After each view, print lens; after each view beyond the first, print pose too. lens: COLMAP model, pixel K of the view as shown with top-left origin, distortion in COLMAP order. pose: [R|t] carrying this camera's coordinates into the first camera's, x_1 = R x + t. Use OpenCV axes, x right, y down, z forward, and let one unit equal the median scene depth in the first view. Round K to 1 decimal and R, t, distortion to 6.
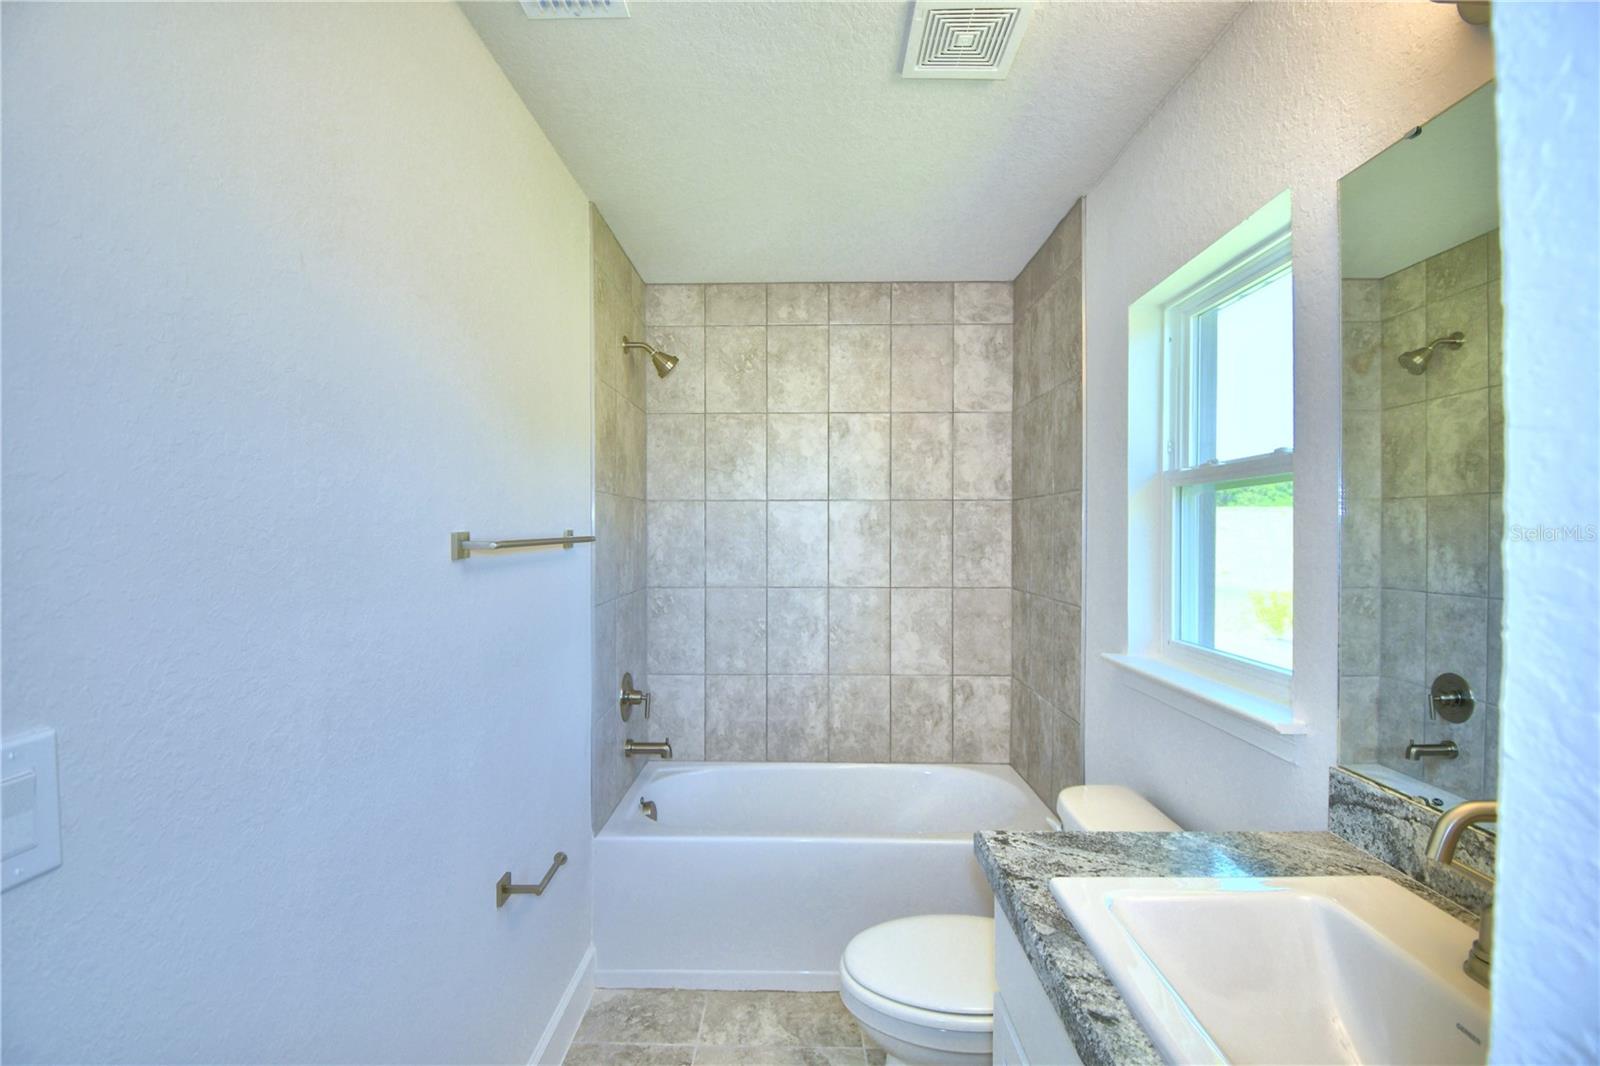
lens RADIAL K [[700.8, 0, 796.5], [0, 700.8, 535.3], [0, 0, 1]] dist [0.031802, -0.028852]
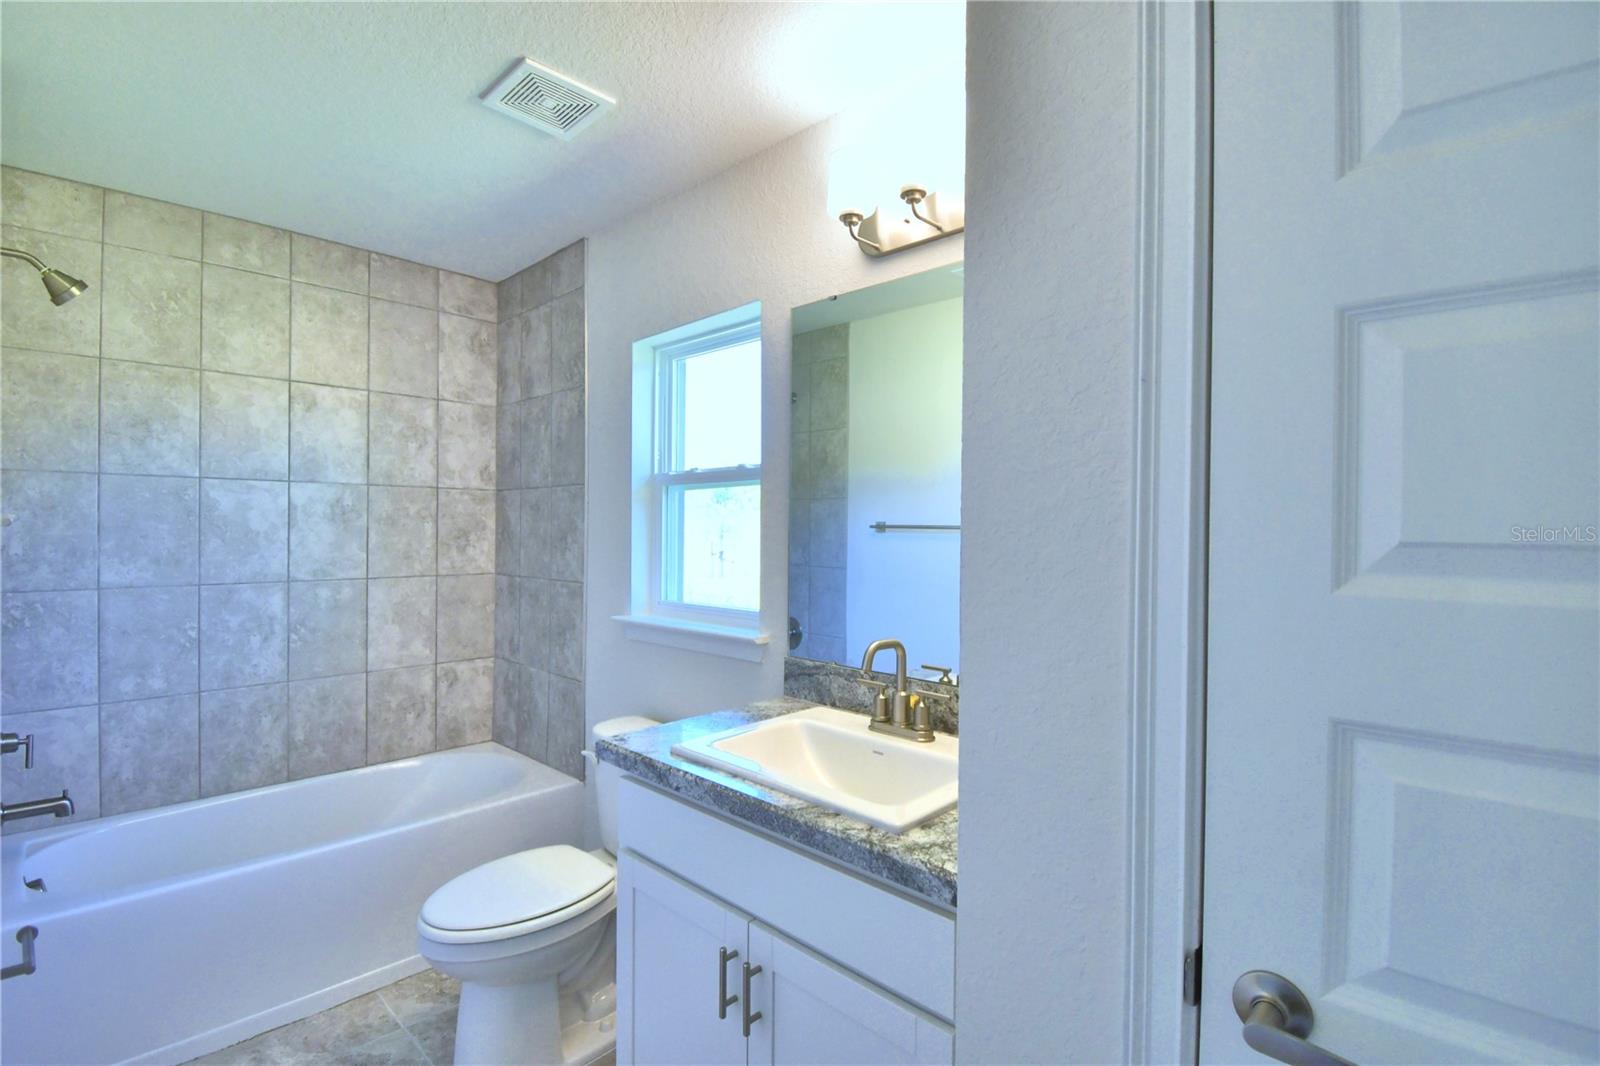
lens RADIAL K [[700.8, 0, 796.5], [0, 700.8, 535.3], [0, 0, 1]] dist [0.031802, -0.028852]
pose [[0.690486, -0.003482, 0.723338, -0.154272], [-0.002806, 0.999968, 0.007492, 0.008802], [-0.723341, -0.007203, 0.690454, -0.060465]]
